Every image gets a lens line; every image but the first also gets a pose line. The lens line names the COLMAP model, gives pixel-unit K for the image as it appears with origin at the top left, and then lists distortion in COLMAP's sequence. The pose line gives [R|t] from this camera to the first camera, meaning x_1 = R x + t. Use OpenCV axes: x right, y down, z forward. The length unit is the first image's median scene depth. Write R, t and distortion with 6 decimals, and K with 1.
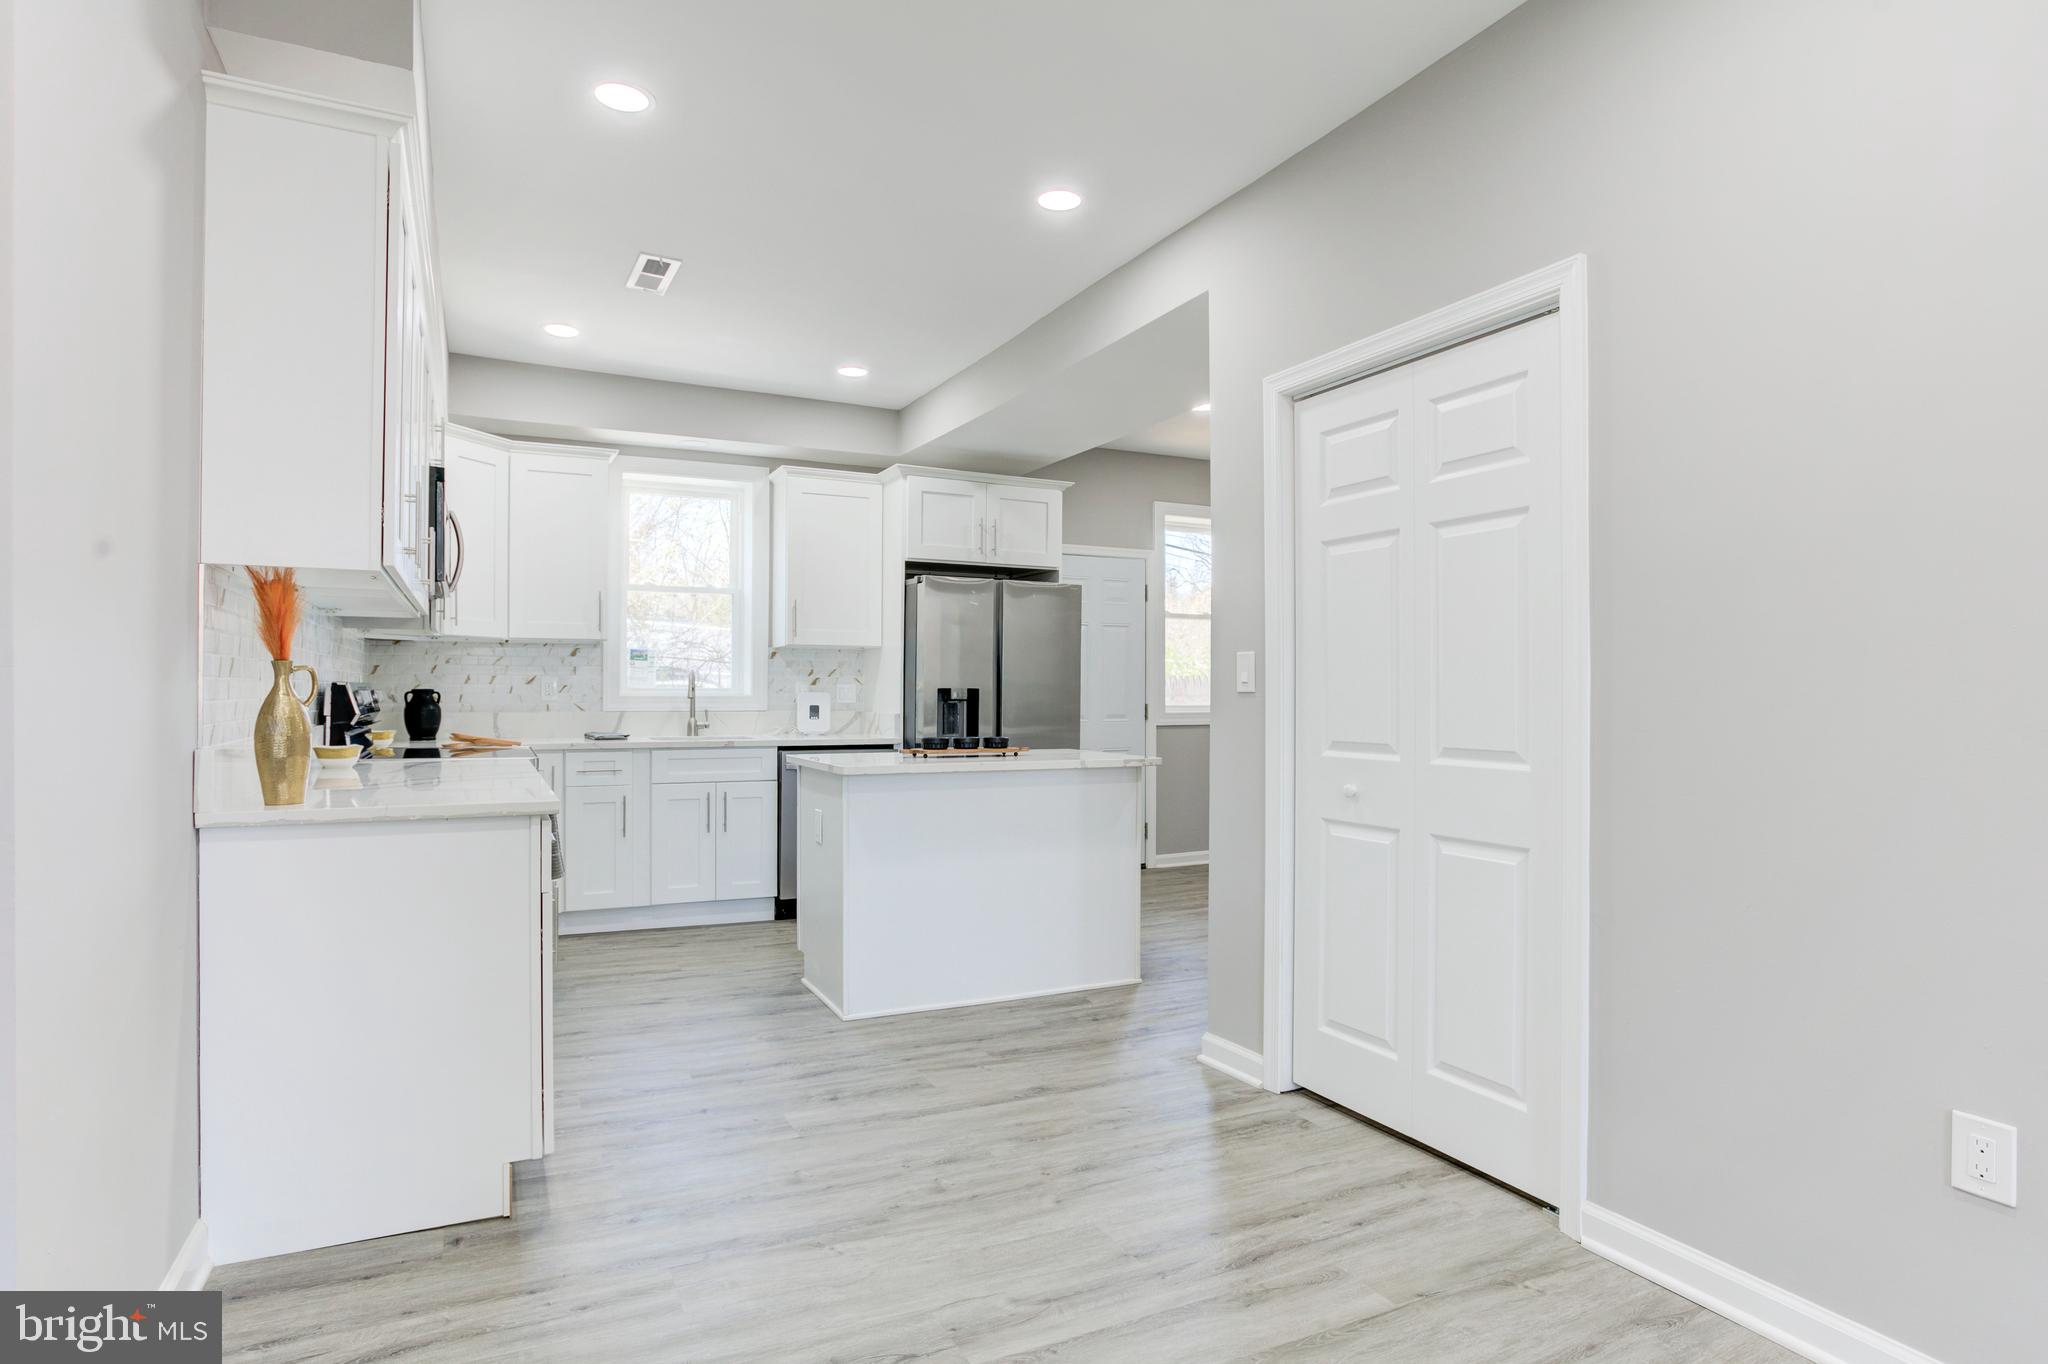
lens RADIAL K [[1099.7, 0, 1036.9], [0, 1099.7, 675.7], [0, 0, 1]] dist [-0.060053, 0.029592]
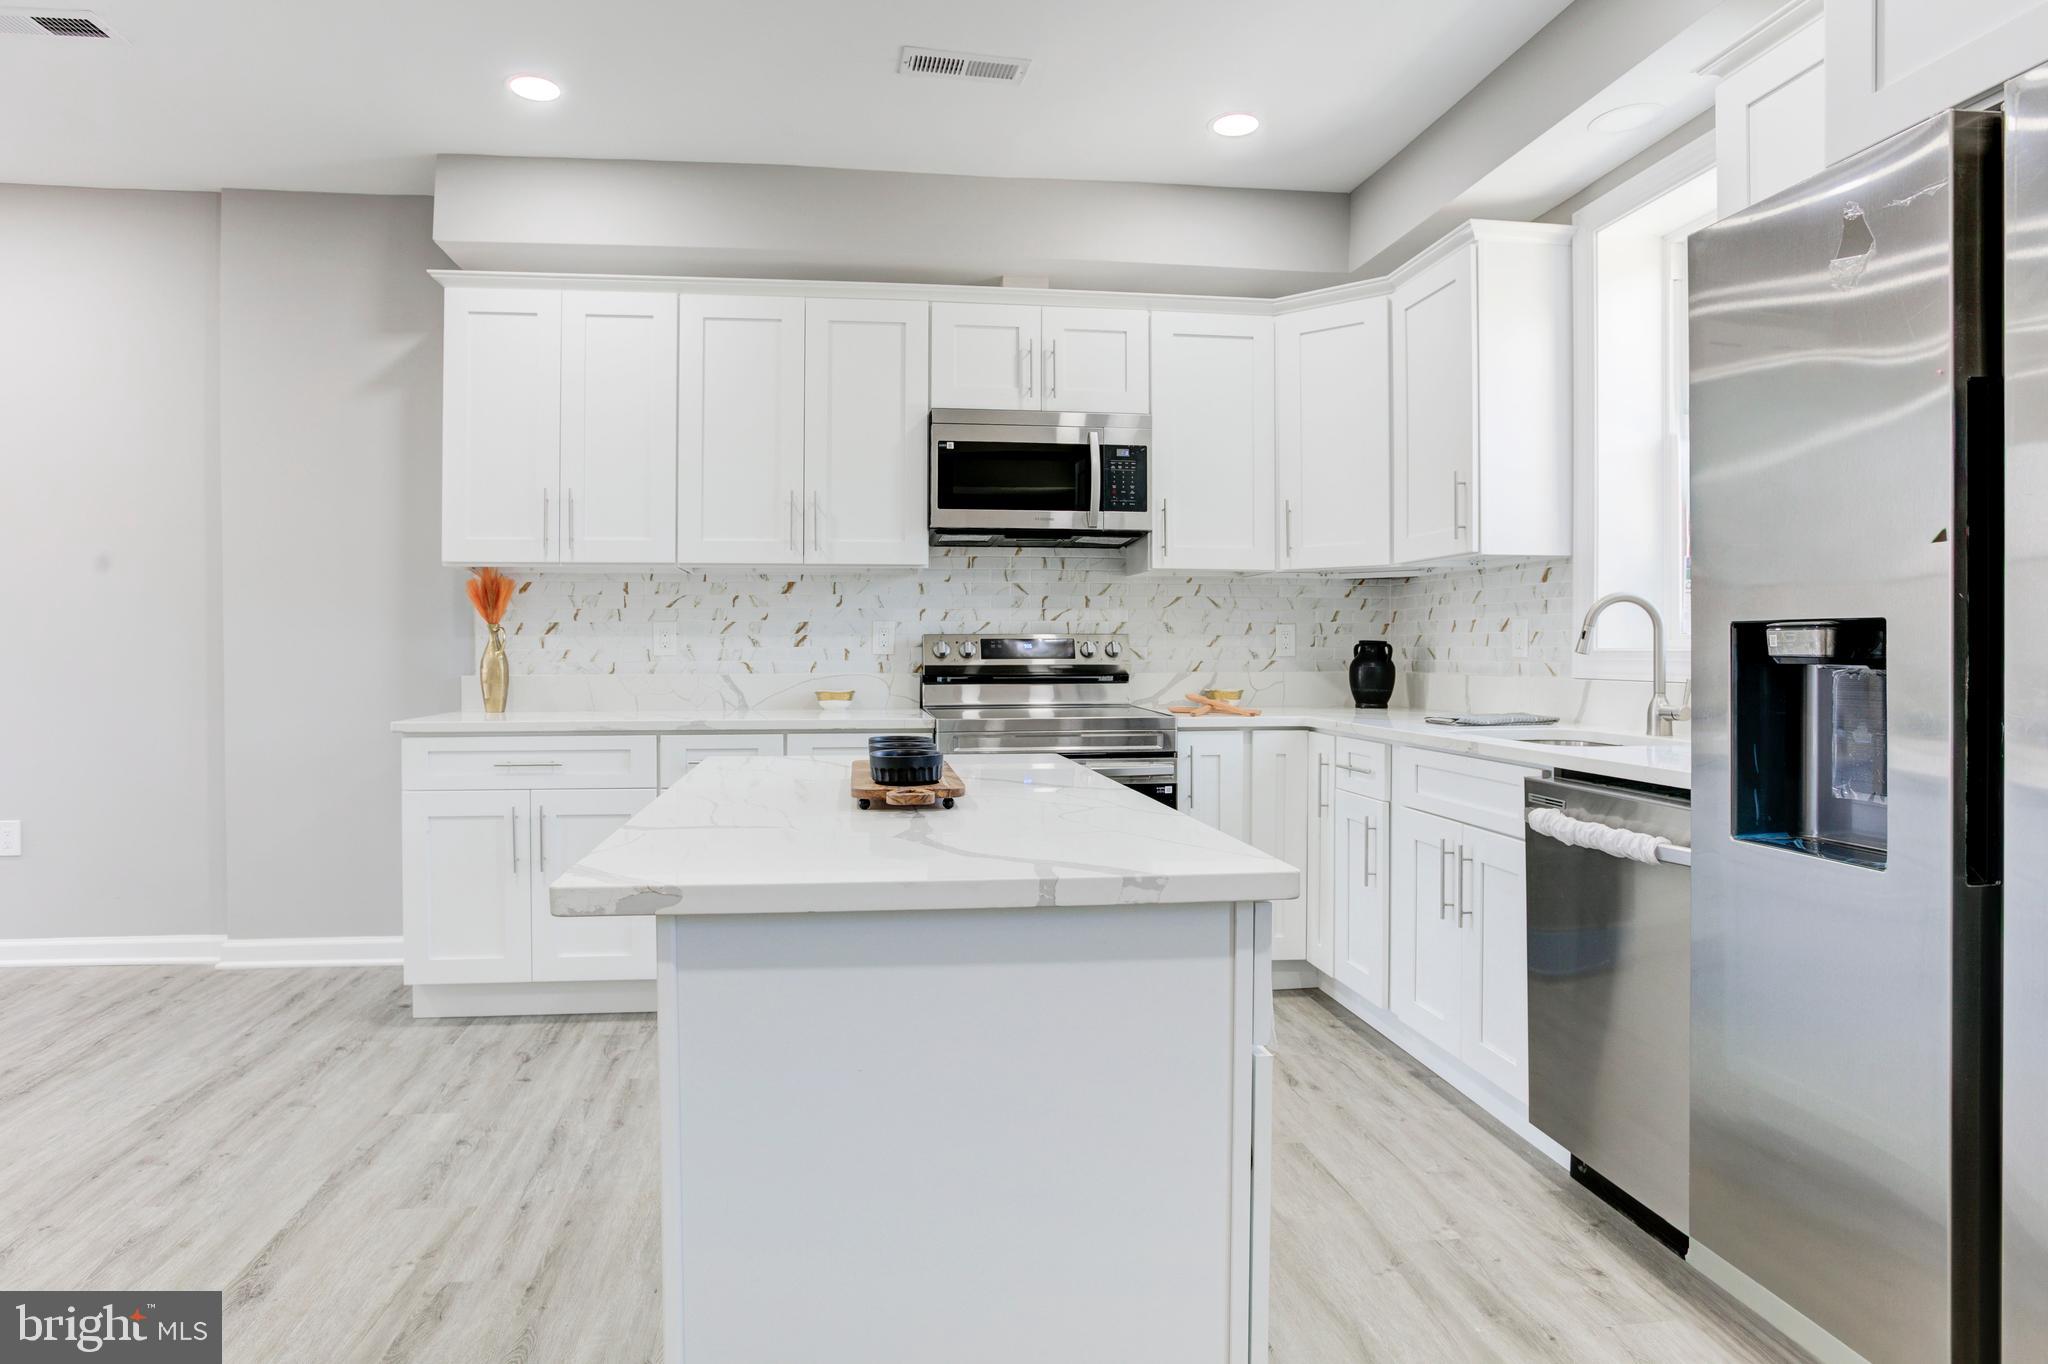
lens RADIAL K [[1099.7, 0, 986.5], [0, 1099.7, 670.2], [0, 0, 1]] dist [-0.060053, 0.029592]
pose [[-0.362545, 0.018942, -0.931774, 0.234033], [0.017164, 0.999760, 0.013646, 0.016665], [0.931808, -0.011046, -0.362783, 0.933361]]
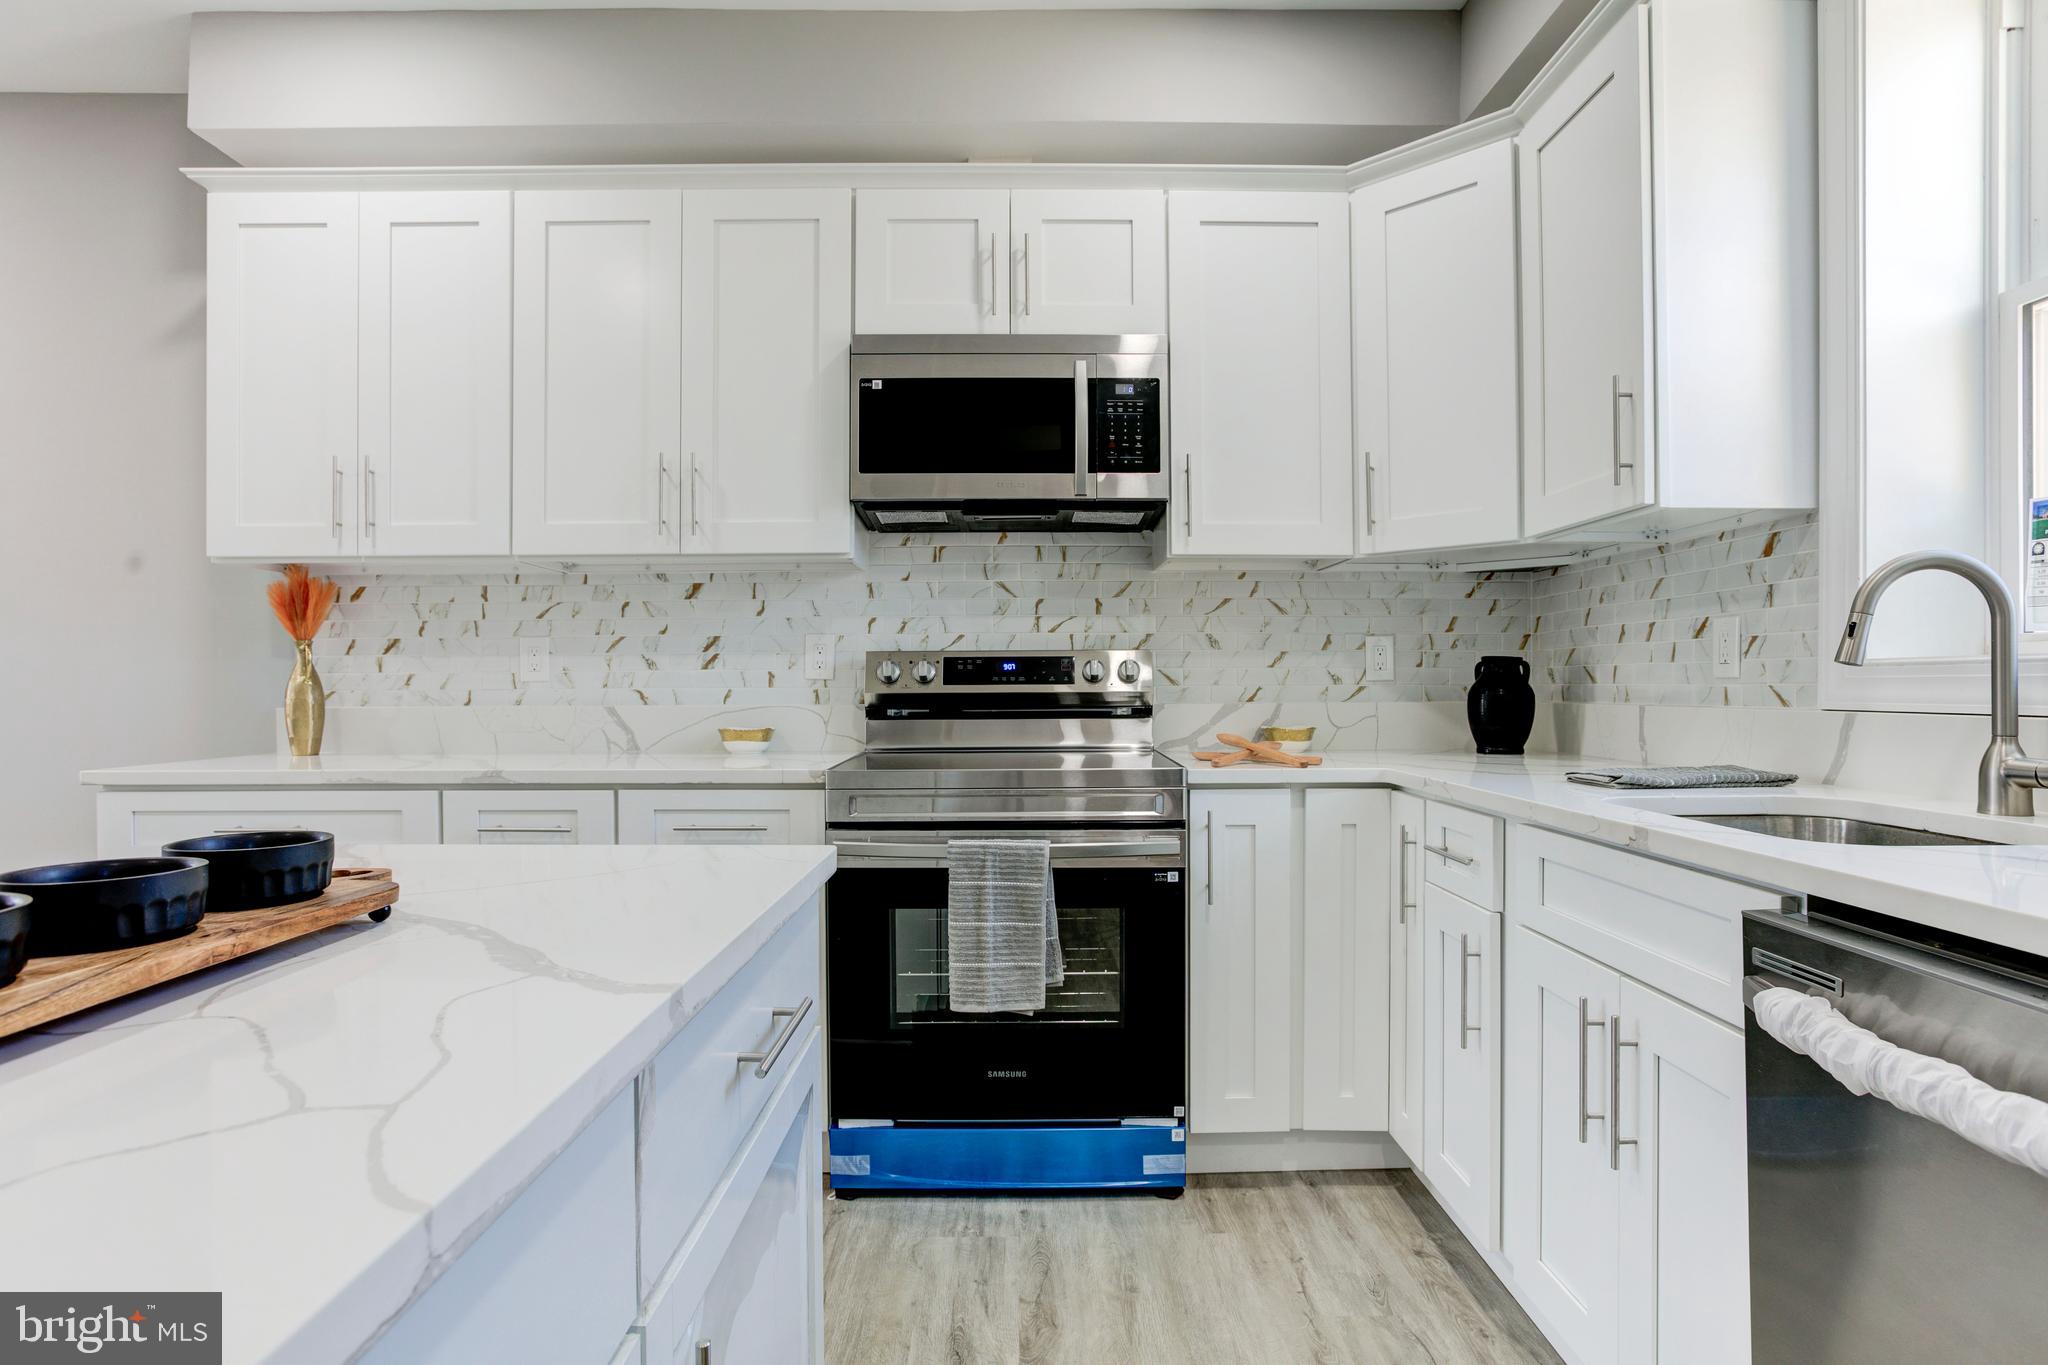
lens RADIAL K [[1099.7, 0, 1048.5], [0, 1099.7, 693.3], [0, 0, 1]] dist [-0.060053, 0.029592]
pose [[-0.455299, 0.007273, -0.890309, 0.011307], [0.018432, 0.999829, -0.001258, 0.024461], [0.890148, -0.016983, -0.455355, 0.951189]]
